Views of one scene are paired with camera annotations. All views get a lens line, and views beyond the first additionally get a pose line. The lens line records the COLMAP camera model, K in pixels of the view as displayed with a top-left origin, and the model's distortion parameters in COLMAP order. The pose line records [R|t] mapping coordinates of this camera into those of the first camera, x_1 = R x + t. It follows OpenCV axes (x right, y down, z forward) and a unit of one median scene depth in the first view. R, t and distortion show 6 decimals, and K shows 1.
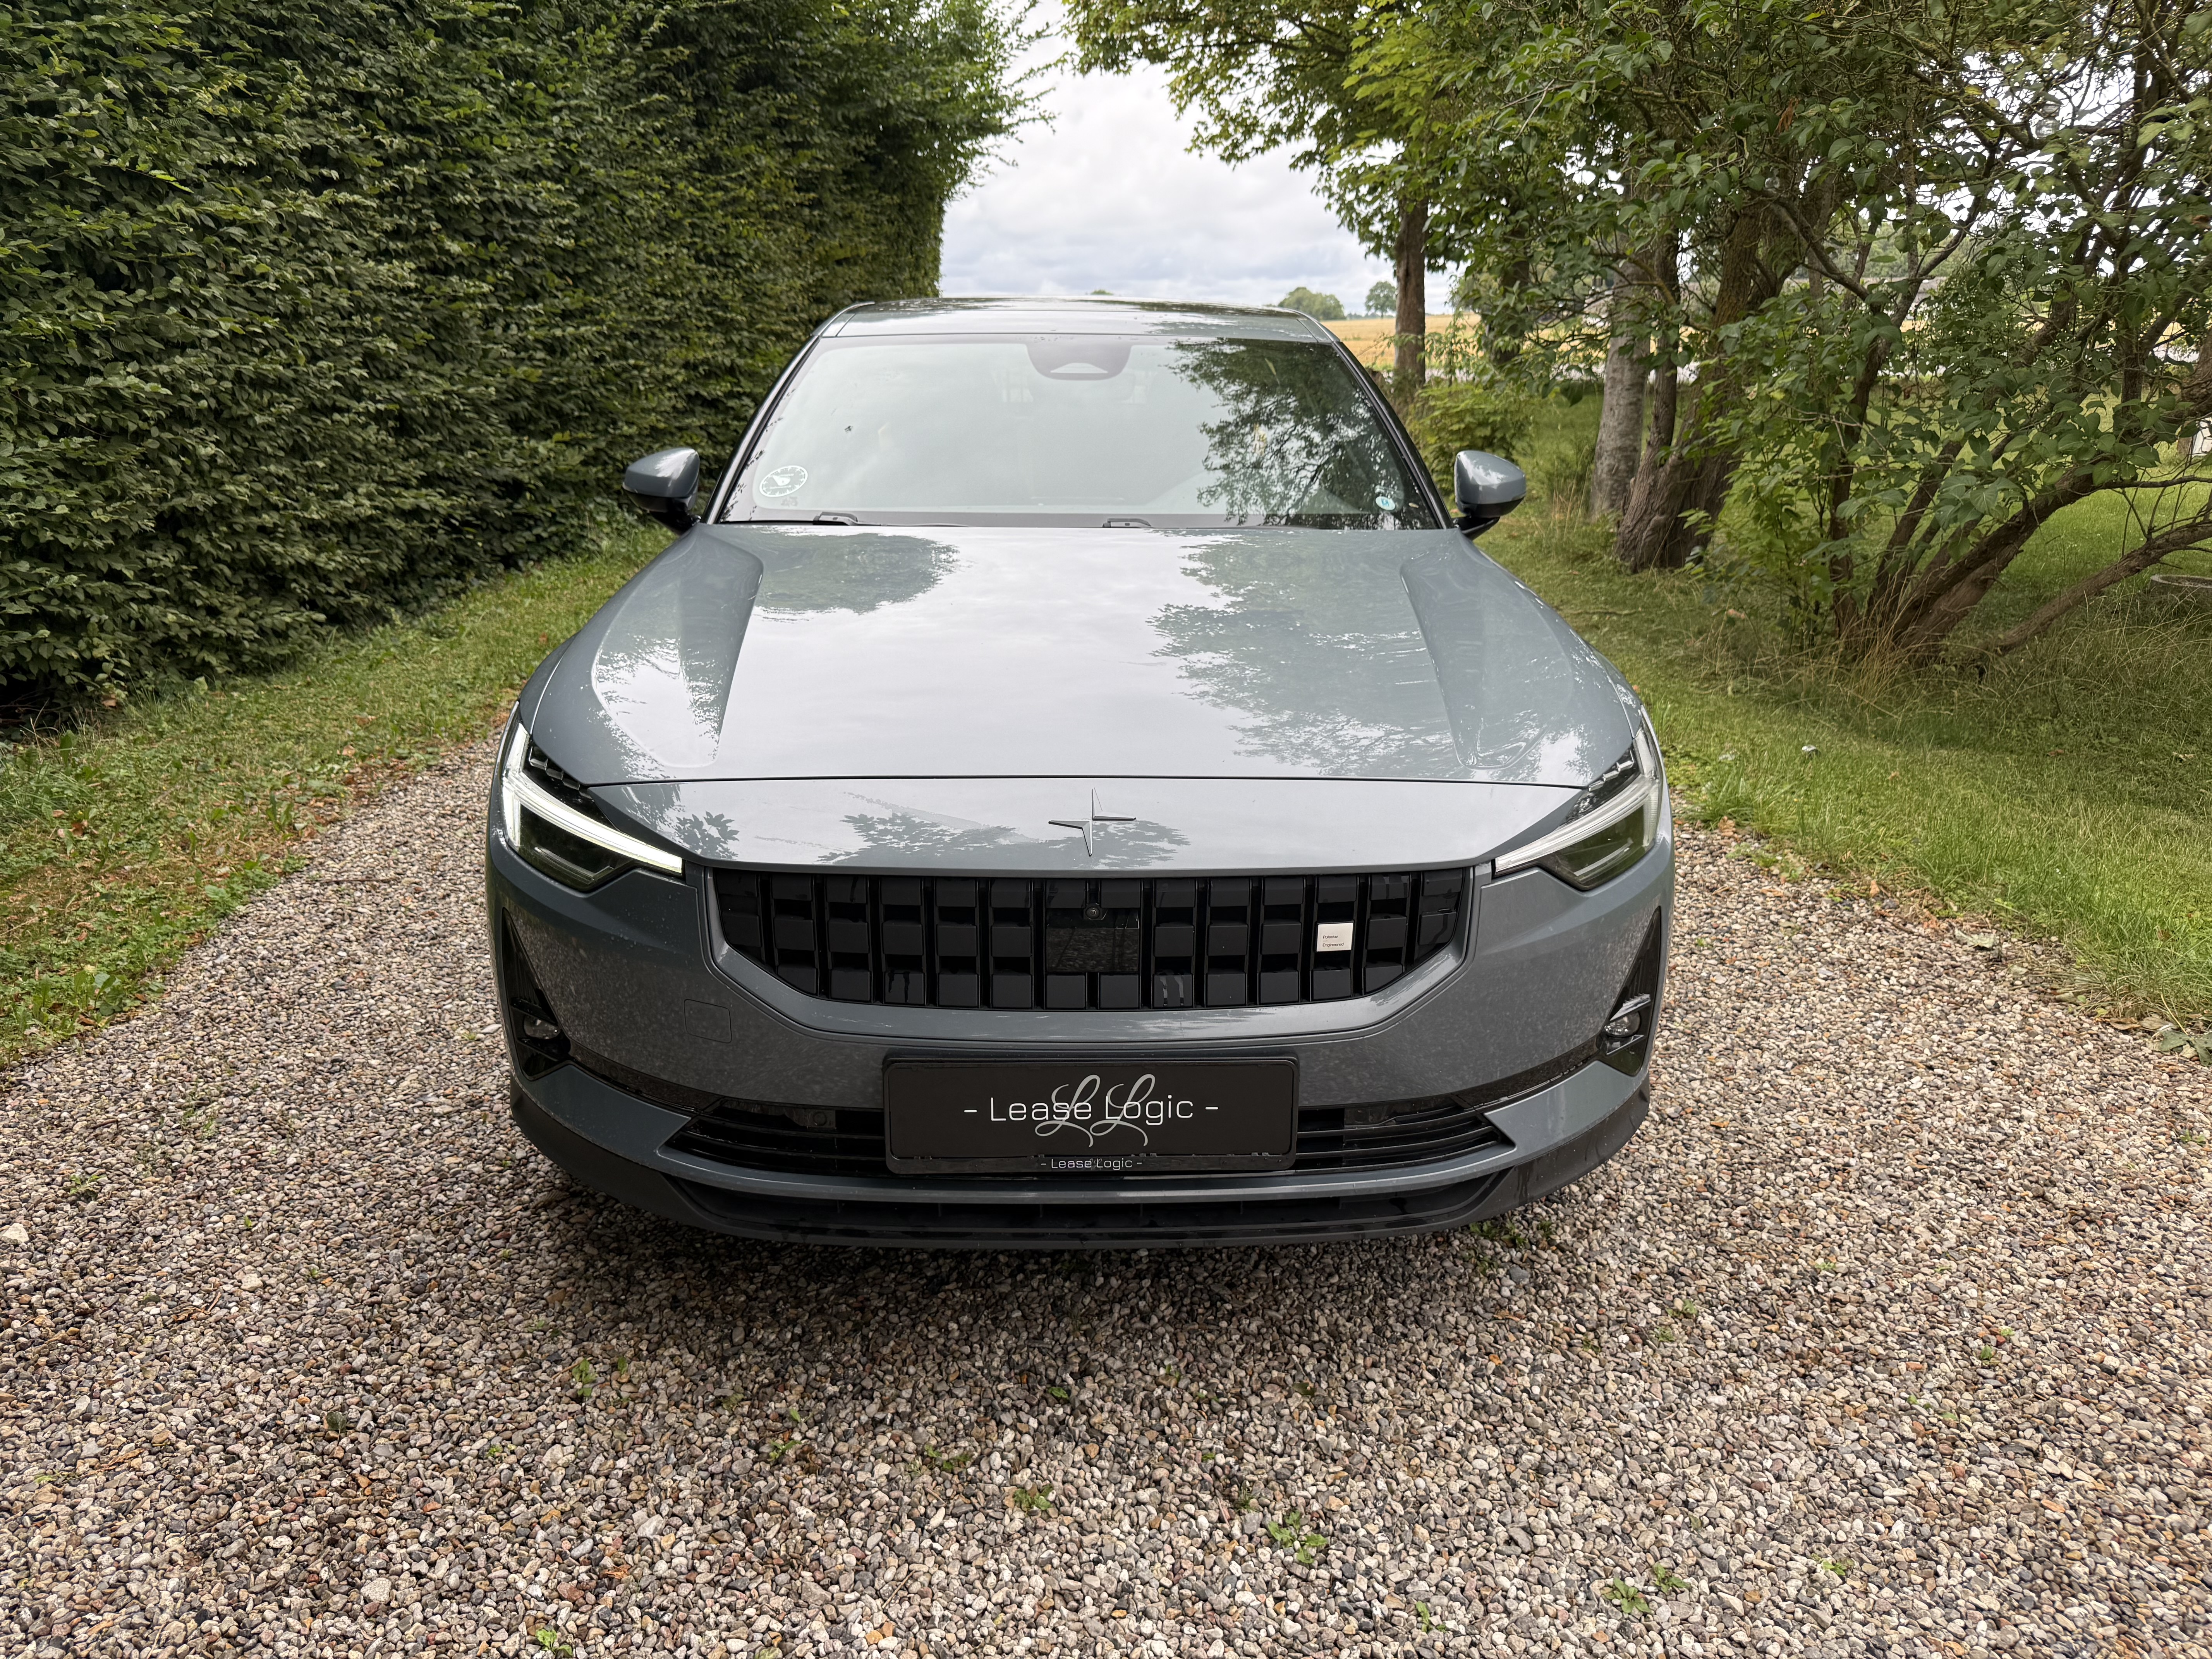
lens RADIAL K [[1603.7, 0, 1118.1], [0, 1603.7, 827.5], [0, 0, 1]] dist [0.004996, -0.015308]
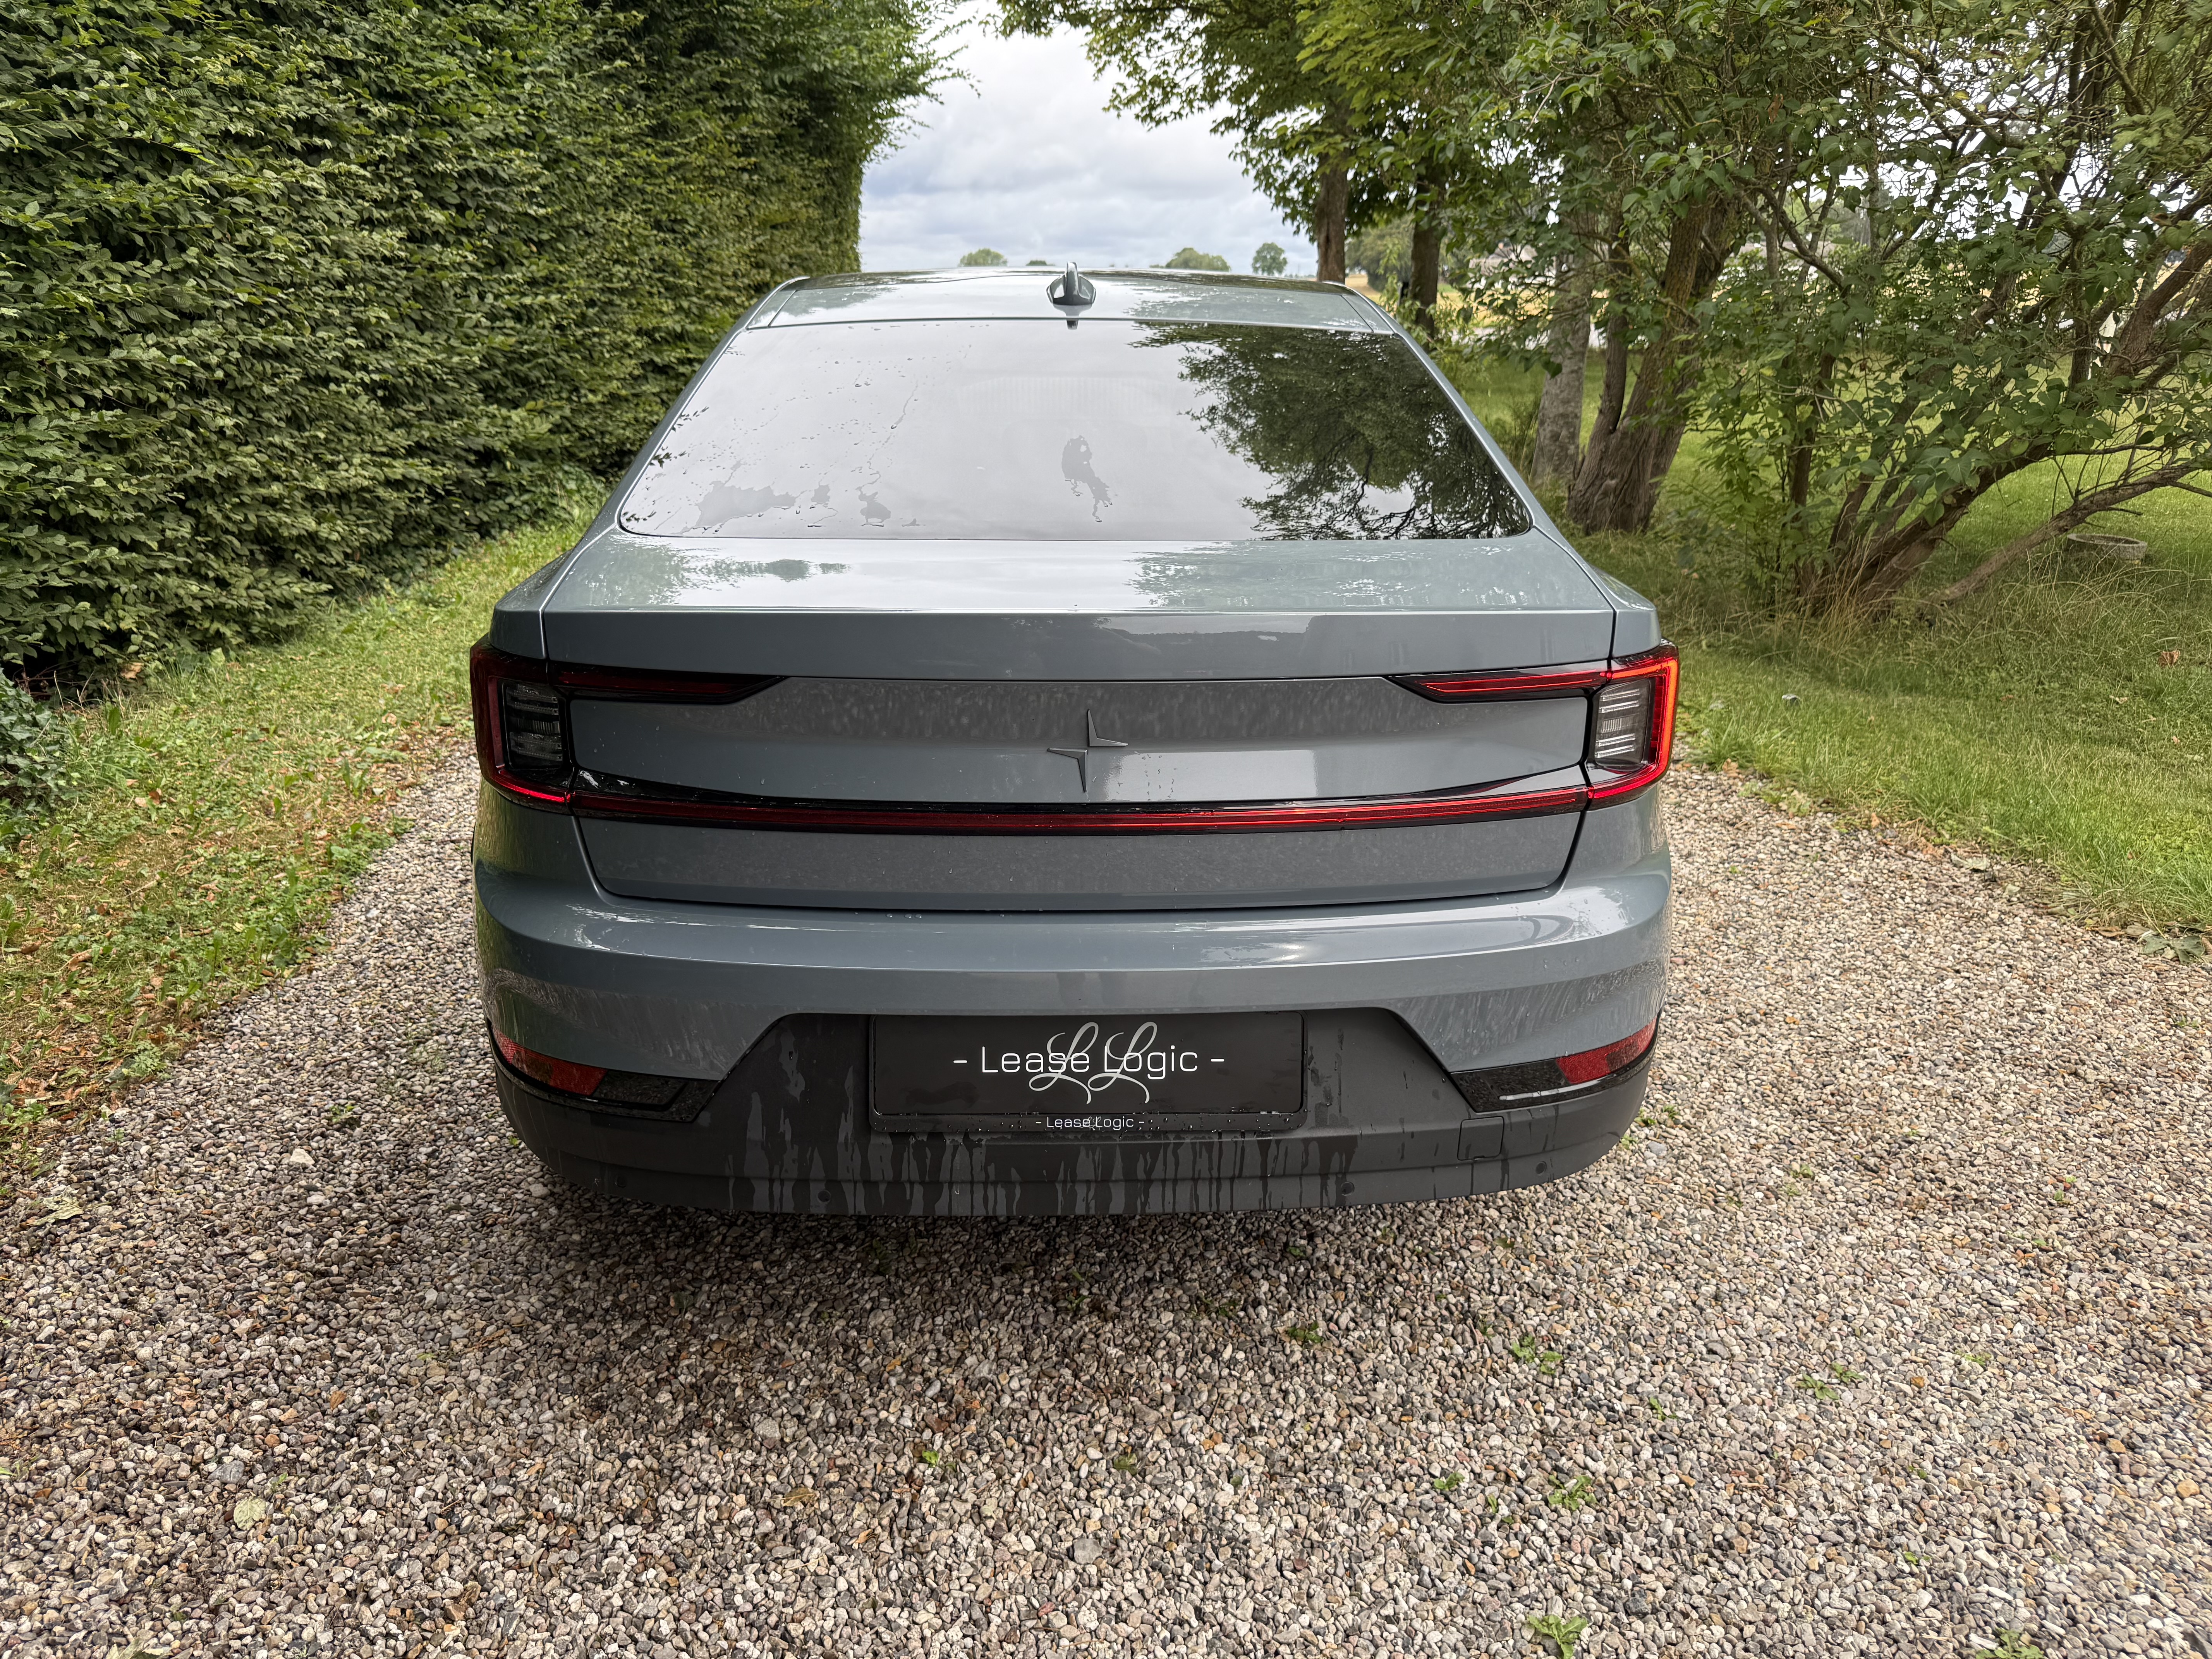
lens RADIAL K [[1603.7, 0, 1113.0], [0, 1603.7, 833.8], [0, 0, 1]] dist [0.004996, -0.015308]
pose [[0.997764, -0.018669, 0.064172, -0.139280], [0.016967, 0.999492, 0.026973, 0.009300], [-0.064643, -0.025824, 0.997574, -0.081321]]
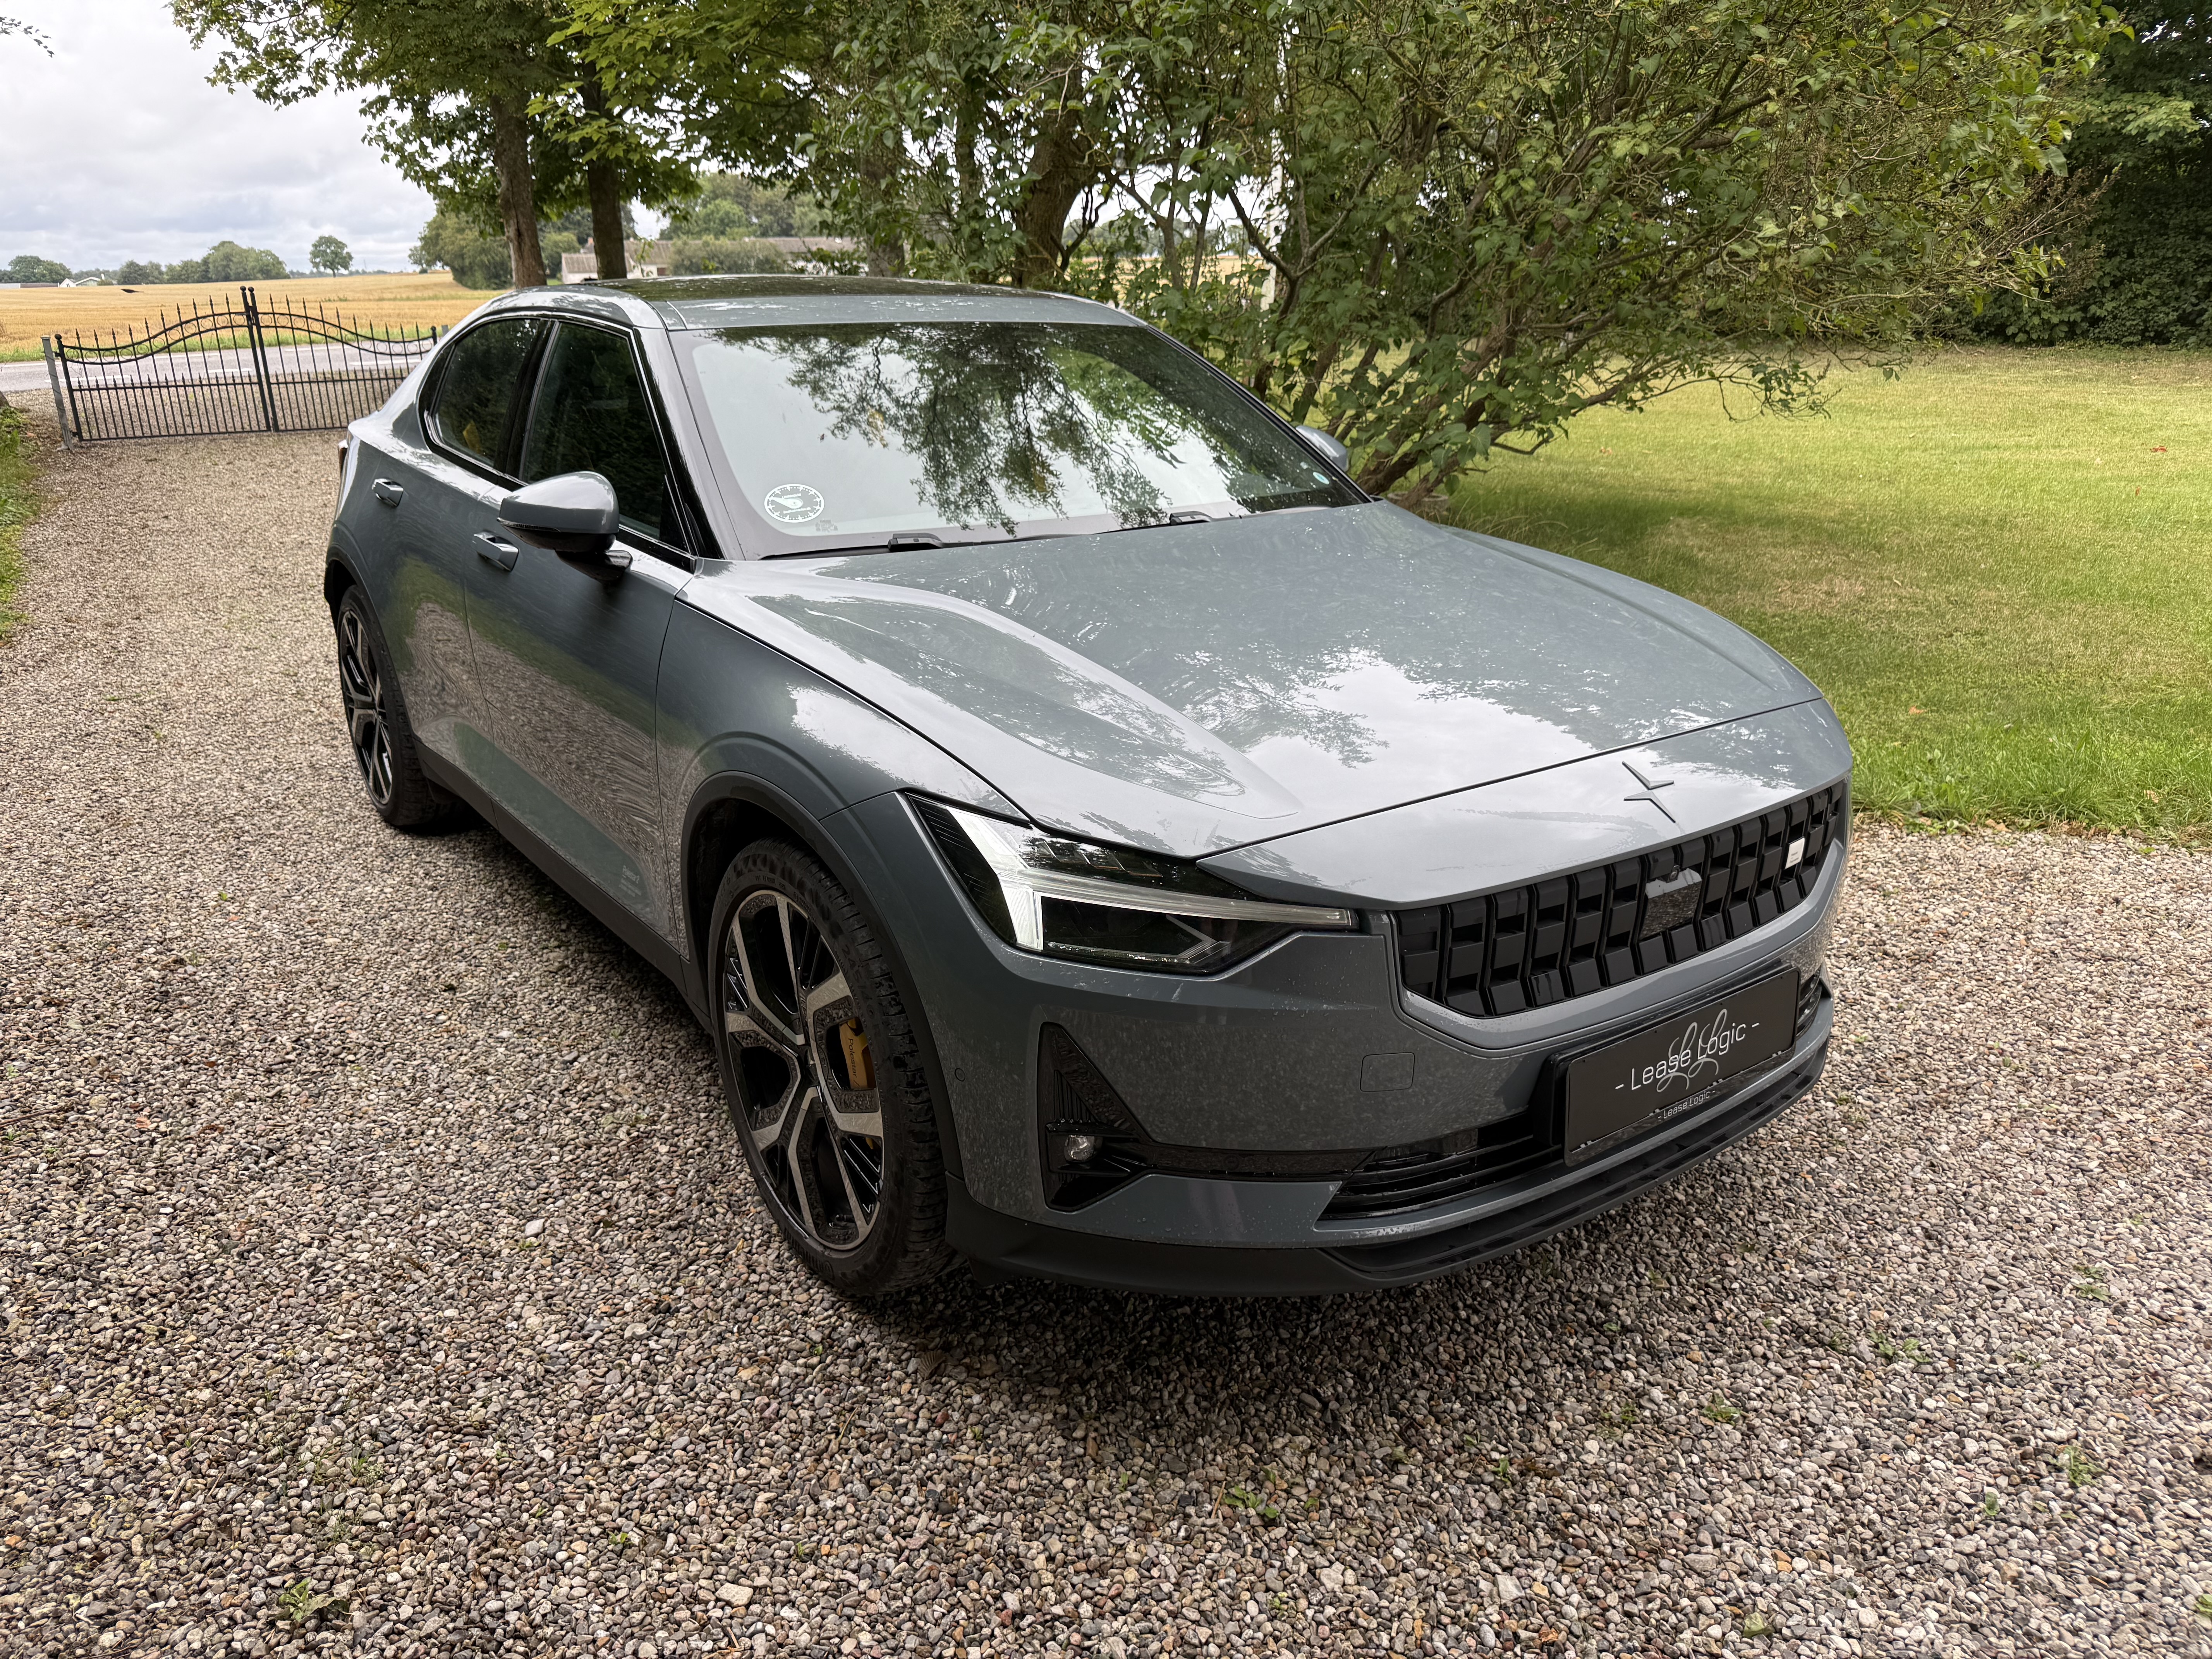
lens RADIAL K [[1603.7, 0, 1119.4], [0, 1603.7, 826.0], [0, 0, 1]] dist [0.004996, -0.015308]
pose [[0.827115, -0.190742, 0.528677, -0.474431], [0.177653, 0.981150, 0.076052, -0.068388], [-0.533217, 0.031017, 0.845410, 0.152835]]
